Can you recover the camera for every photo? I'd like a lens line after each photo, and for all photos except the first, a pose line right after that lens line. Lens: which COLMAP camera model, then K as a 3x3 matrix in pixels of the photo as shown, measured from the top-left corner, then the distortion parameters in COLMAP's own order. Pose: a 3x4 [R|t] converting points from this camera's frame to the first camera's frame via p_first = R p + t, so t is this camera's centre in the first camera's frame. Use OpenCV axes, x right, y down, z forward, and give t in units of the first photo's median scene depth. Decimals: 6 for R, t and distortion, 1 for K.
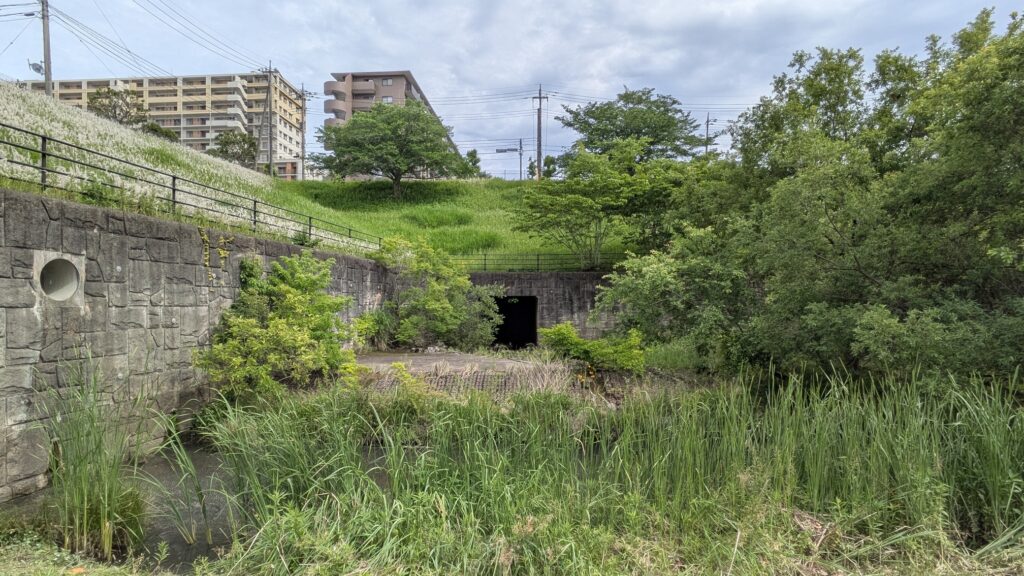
lens RADIAL K [[394.8, 0, 490.6], [0, 394.8, 292.8], [0, 0, 1]] dist [-0.007109, 0.000712]
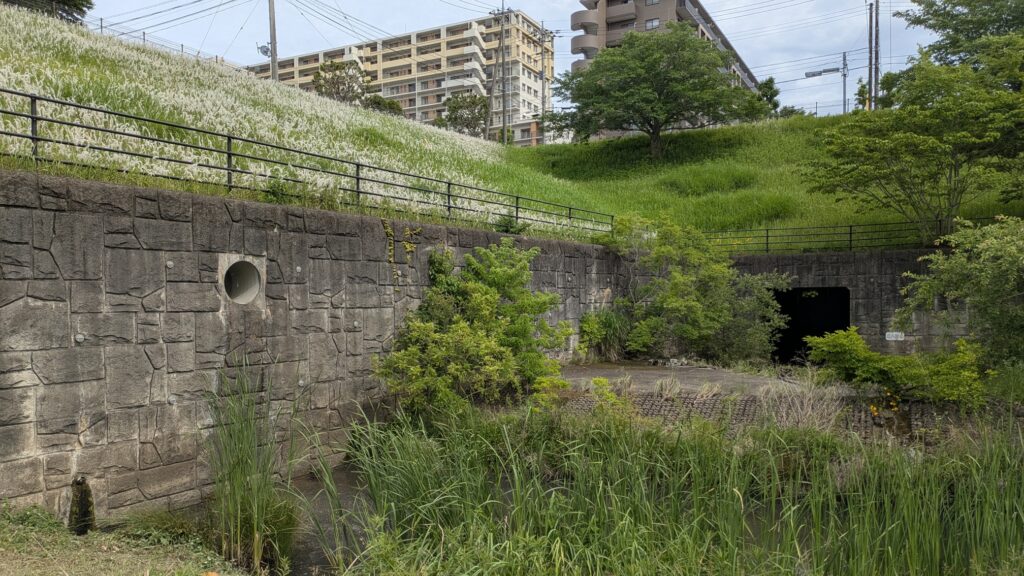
lens RADIAL K [[486.6, 0, 511.6], [0, 486.6, 295.8], [0, 0, 1]] dist [0.019217, -0.004448]
pose [[0.960467, -0.014689, -0.278007, -0.190768], [0.015964, 0.999870, 0.002324, 0.011143], [0.277937, -0.006670, 0.960576, 0.025122]]
